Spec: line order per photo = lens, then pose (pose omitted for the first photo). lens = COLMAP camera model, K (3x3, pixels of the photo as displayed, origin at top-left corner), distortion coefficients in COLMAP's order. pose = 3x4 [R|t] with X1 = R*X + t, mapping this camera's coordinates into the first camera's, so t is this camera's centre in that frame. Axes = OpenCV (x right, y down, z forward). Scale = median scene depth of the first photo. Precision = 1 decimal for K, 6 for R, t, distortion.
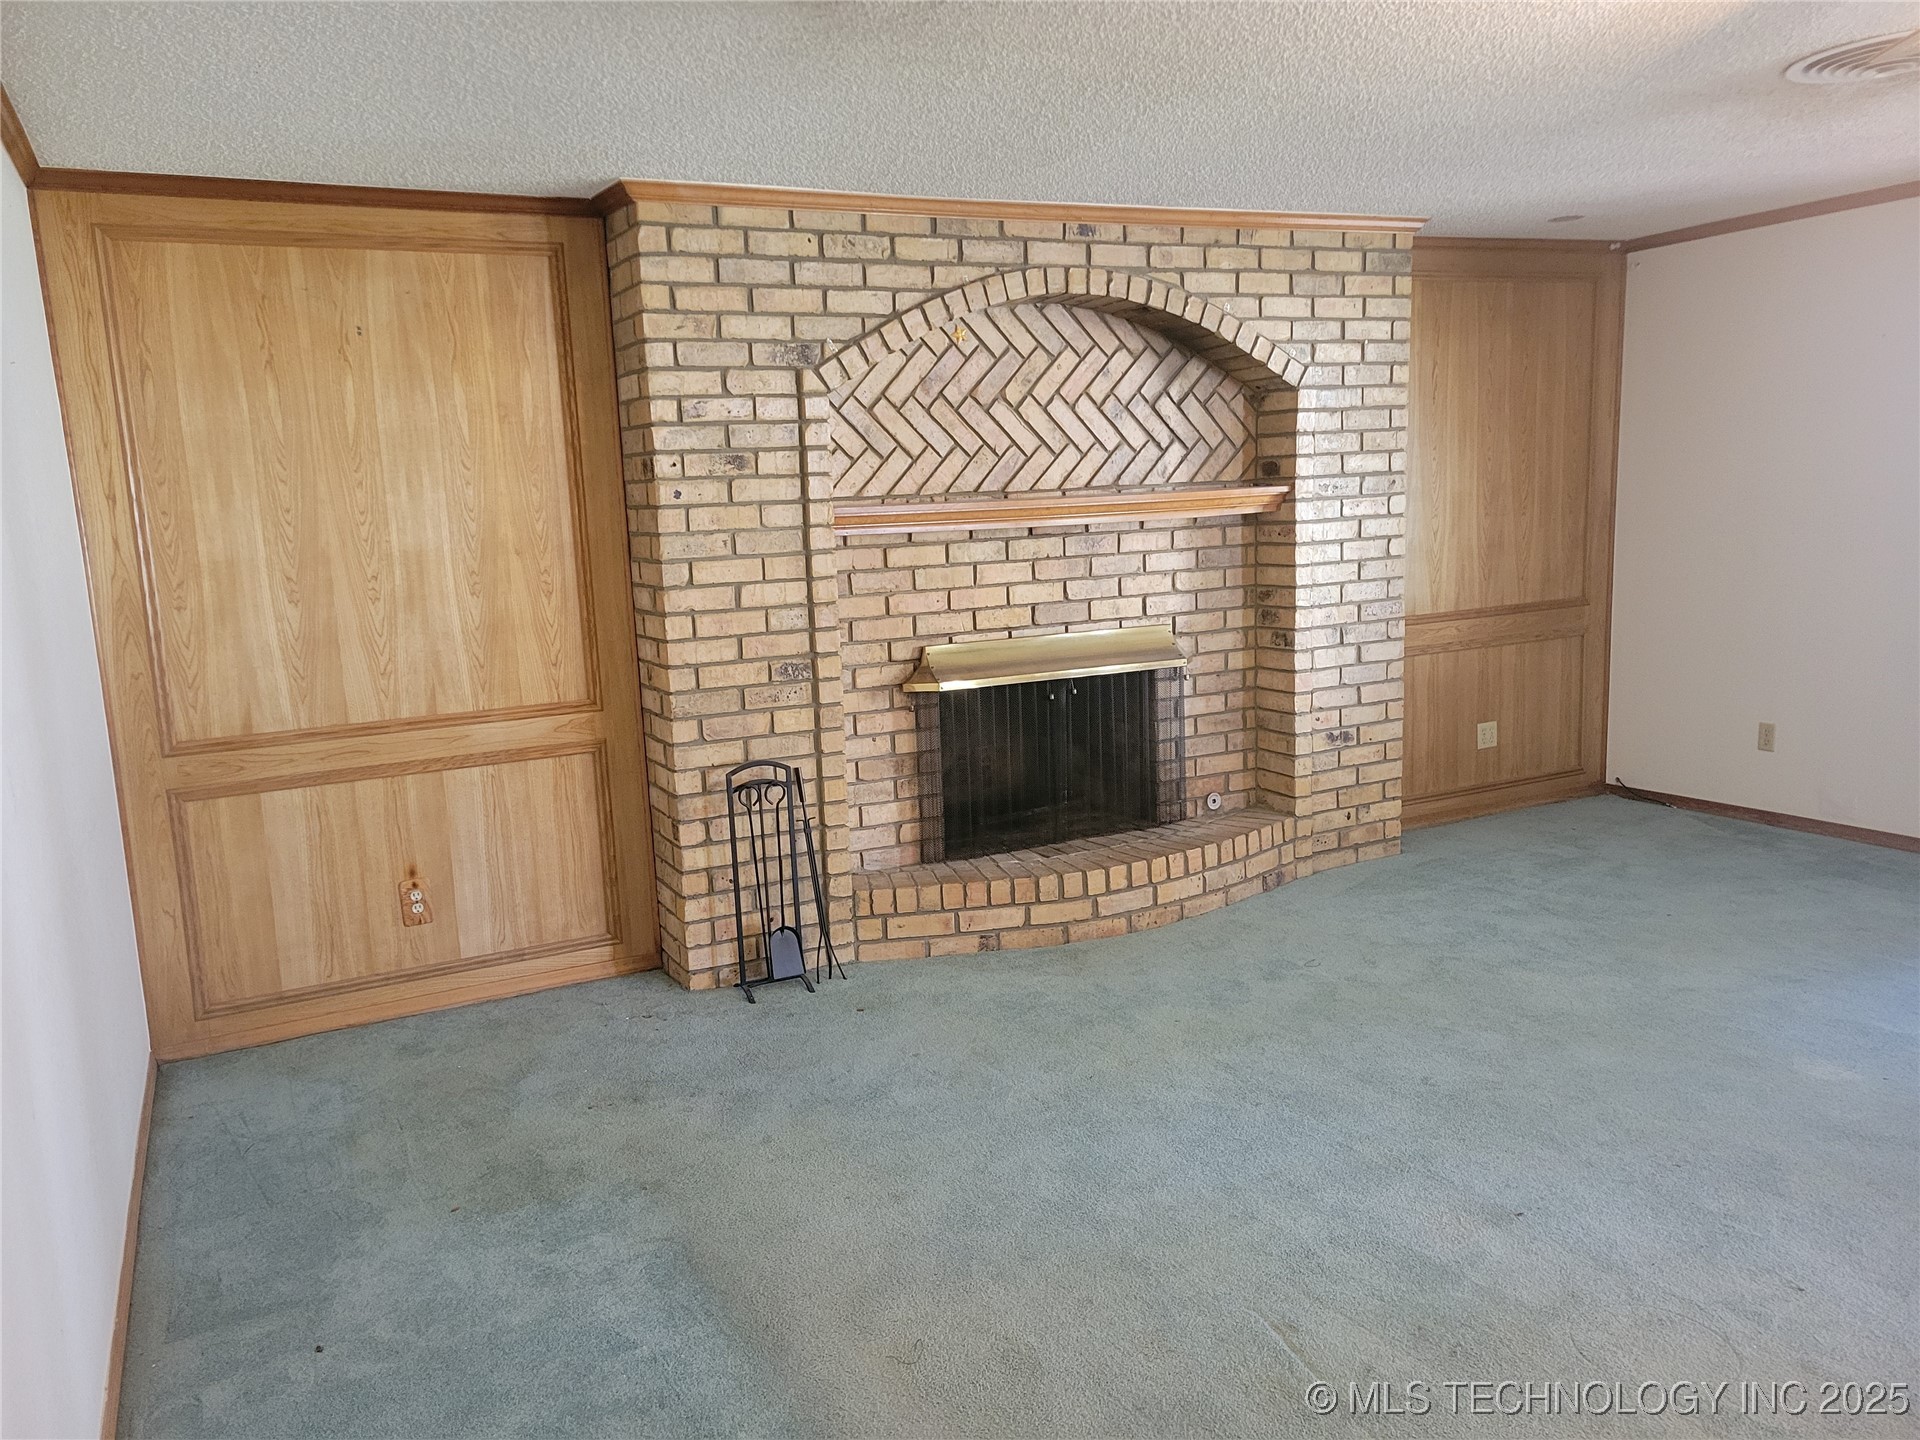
lens RADIAL K [[1452.9, 0, 923.4], [0, 1452.9, 710.1], [0, 0, 1]] dist [0.041751, -0.010335]
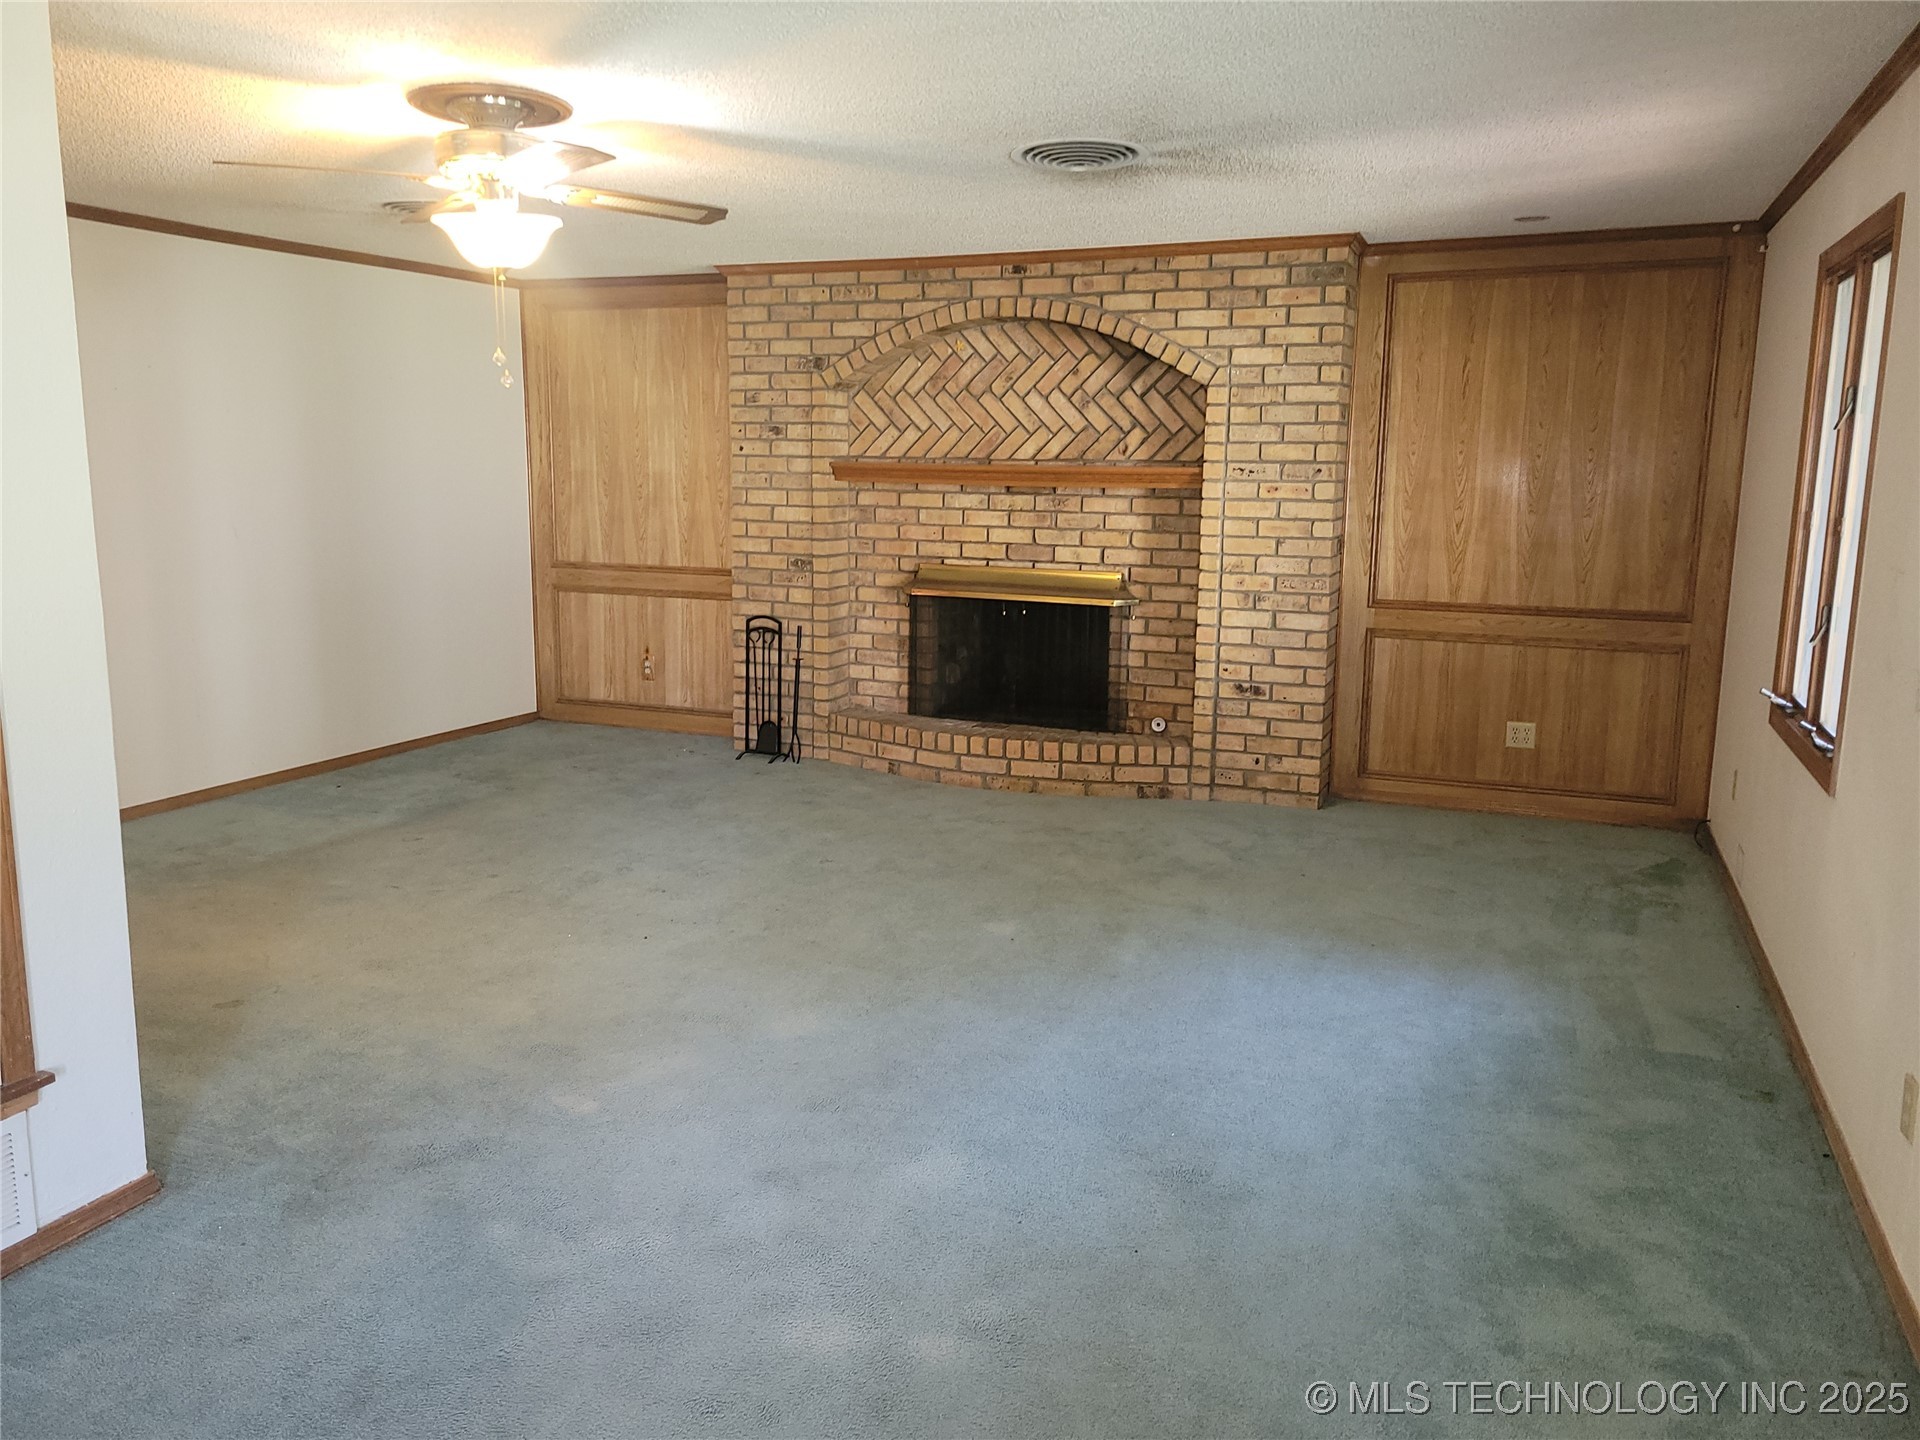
lens RADIAL K [[1452.9, 0, 908.6], [0, 1452.9, 684.9], [0, 0, 1]] dist [0.041751, -0.010335]
pose [[0.647050, 0.168443, -0.743609, 1.119618], [-0.154307, 0.984039, 0.088636, -0.052764], [0.746670, 0.057392, 0.662714, 0.046294]]
